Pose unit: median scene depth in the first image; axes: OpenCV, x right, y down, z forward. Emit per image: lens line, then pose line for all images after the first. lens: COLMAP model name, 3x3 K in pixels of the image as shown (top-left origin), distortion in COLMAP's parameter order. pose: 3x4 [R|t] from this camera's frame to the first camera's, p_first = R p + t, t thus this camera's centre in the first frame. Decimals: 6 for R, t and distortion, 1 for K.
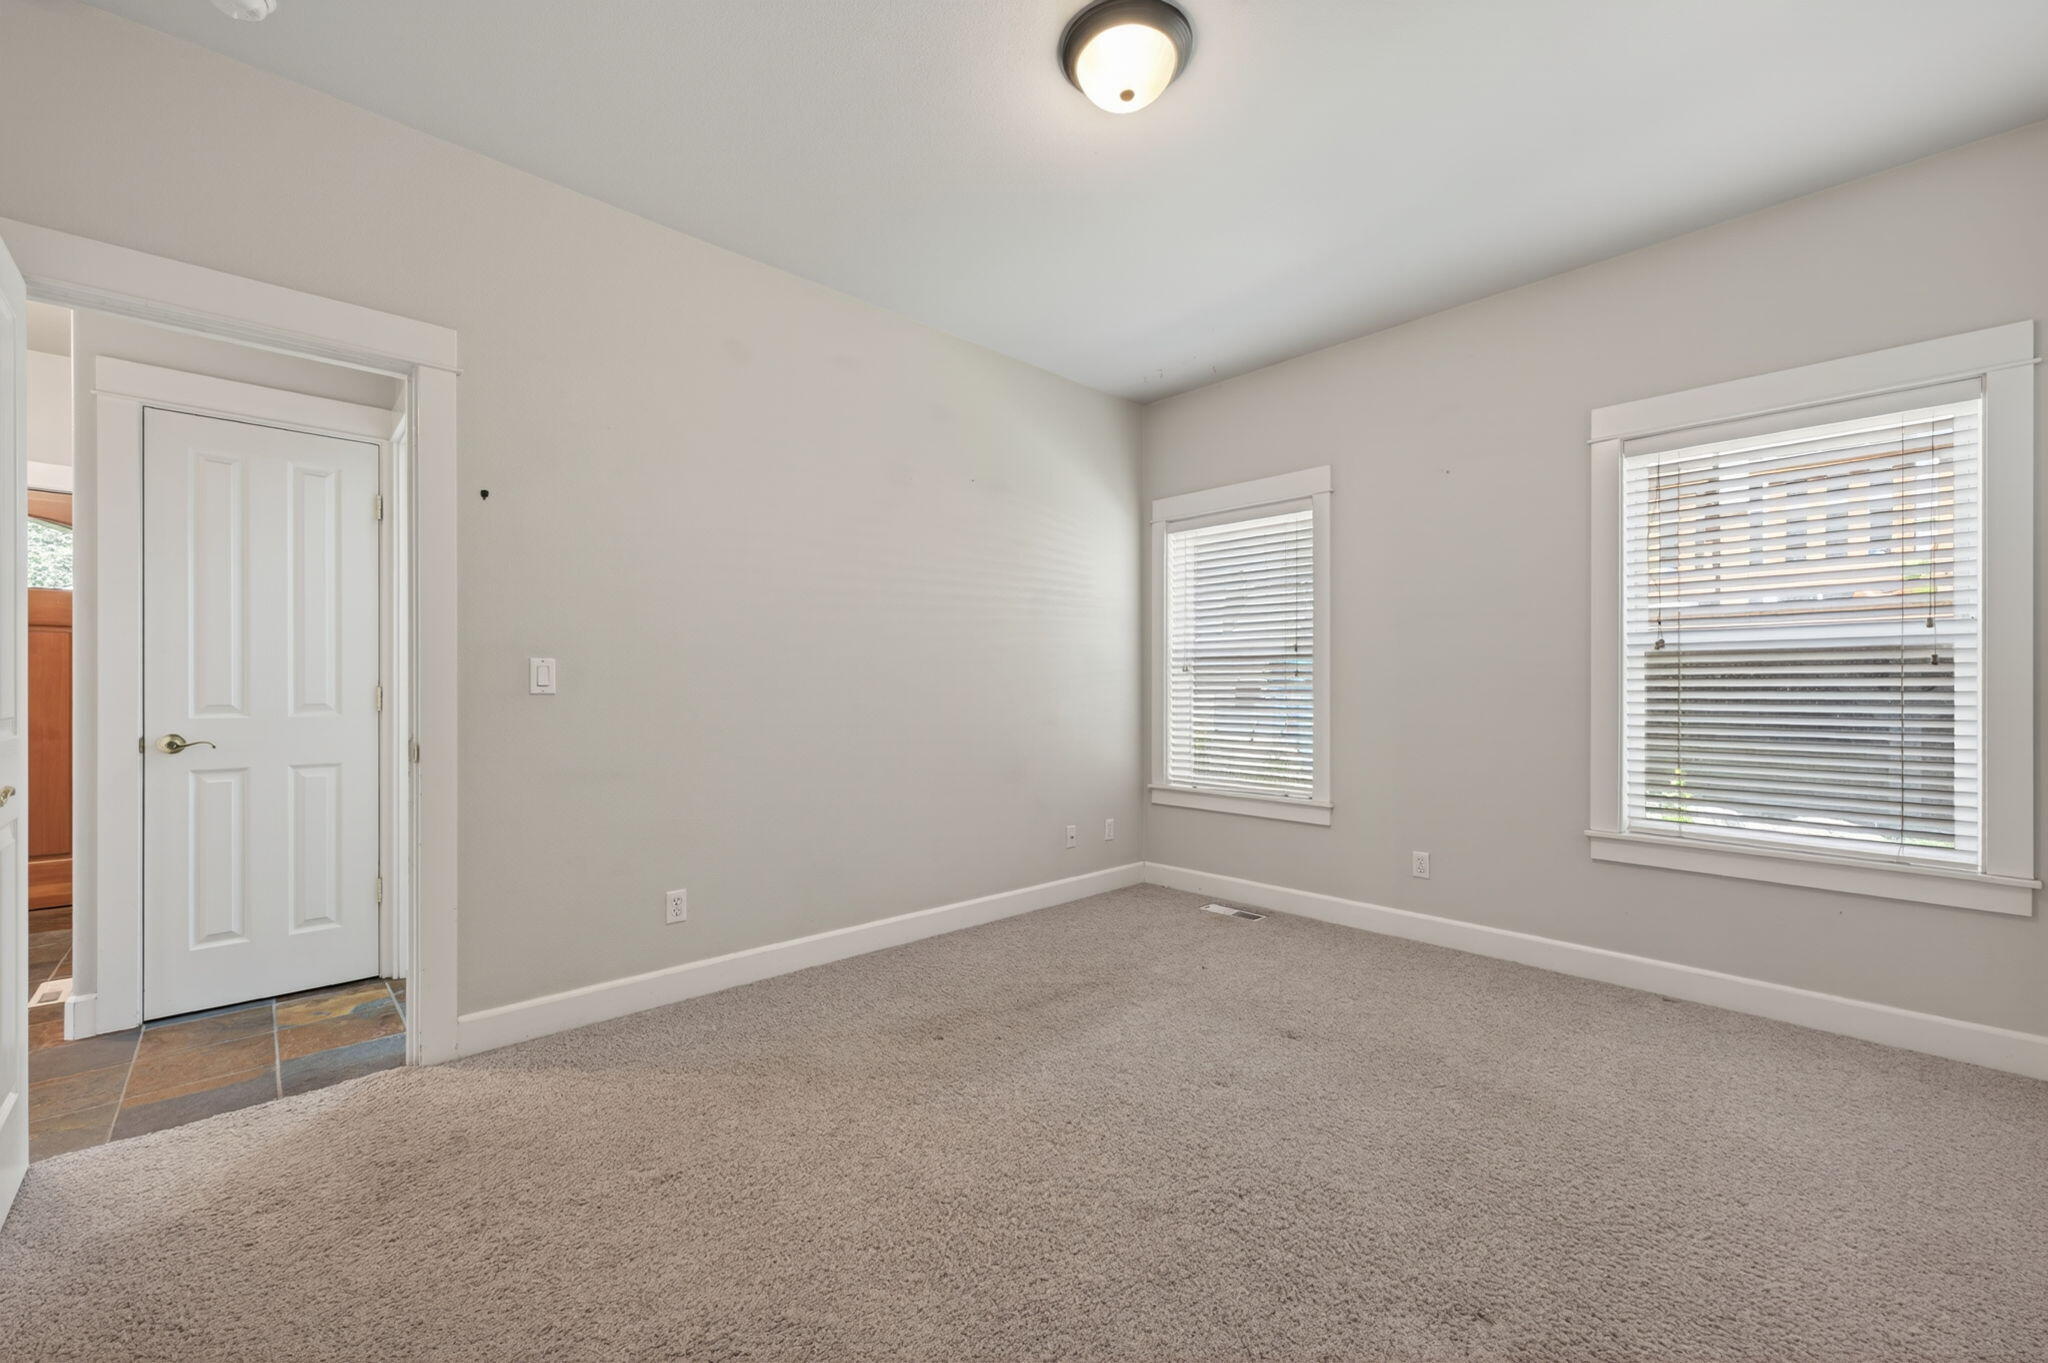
lens RADIAL K [[813.5, 0, 1024.0], [0, 813.5, 681.5], [0, 0, 1]] dist [0.001485, -0.000010]
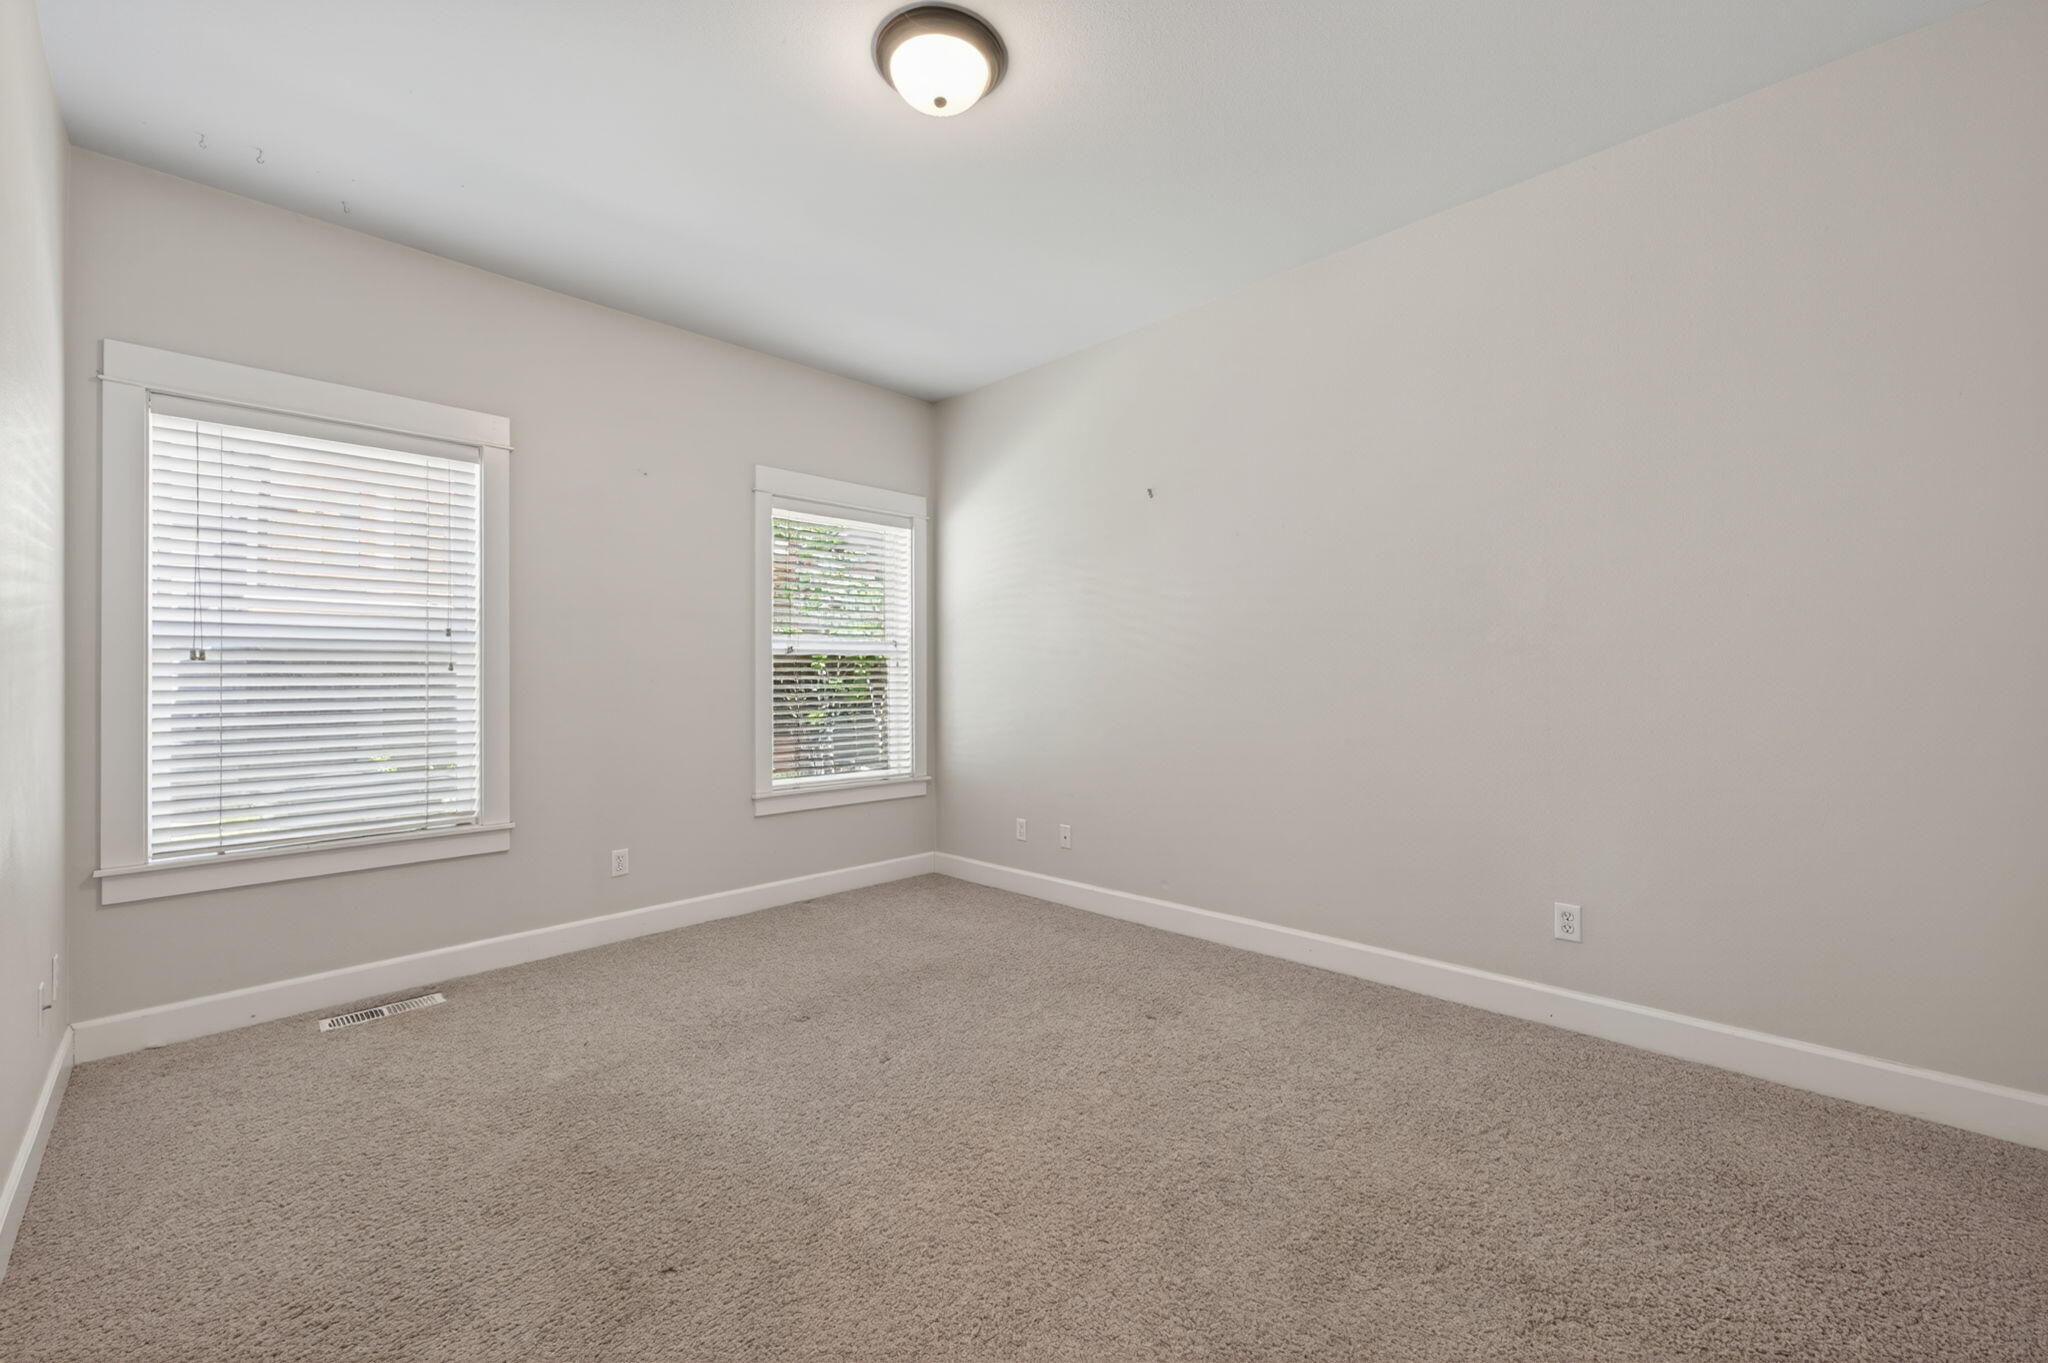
lens RADIAL K [[813.5, 0, 1024.0], [0, 813.5, 681.5], [0, 0, 1]] dist [0.001485, -0.000010]
pose [[-0.030381, -0.002026, 0.999536, -0.435659], [0.002137, 0.999996, 0.002092, 0.003975], [-0.999536, 0.002199, -0.030376, 0.460338]]
